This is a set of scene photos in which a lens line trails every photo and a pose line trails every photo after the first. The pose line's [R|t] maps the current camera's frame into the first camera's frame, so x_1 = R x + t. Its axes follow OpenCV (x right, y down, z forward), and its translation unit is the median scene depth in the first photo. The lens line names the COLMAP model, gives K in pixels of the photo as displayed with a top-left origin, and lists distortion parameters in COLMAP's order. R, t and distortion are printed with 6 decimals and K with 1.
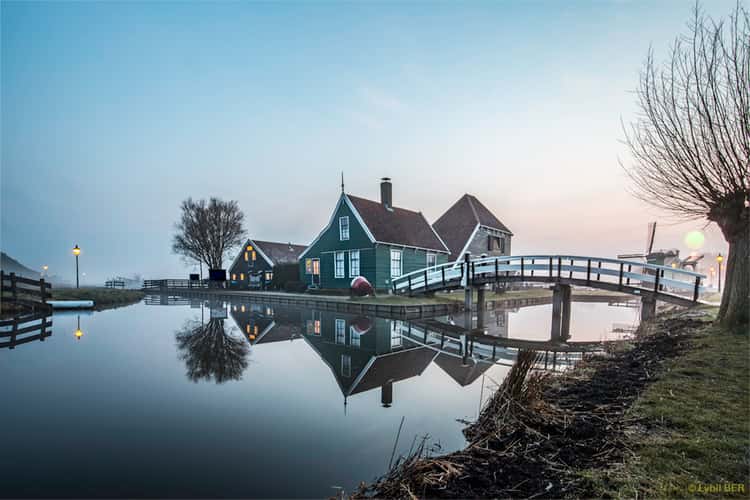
lens RADIAL K [[373.6, 0, 381.9], [0, 373.6, 324.5], [0, 0, 1]] dist [-0.011742, -0.001904]
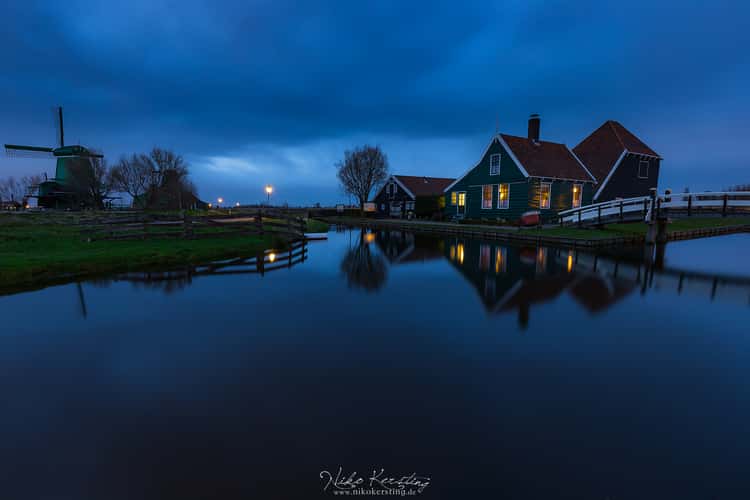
lens RADIAL K [[351.2, 0, 374.3], [0, 351.2, 254.9], [0, 0, 1]] dist [0.000813, -0.000185]
pose [[0.962988, 0.024479, -0.268431, -0.154000], [-0.017102, 0.999410, 0.029783, -0.014429], [0.269001, -0.024090, 0.962838, -0.096831]]
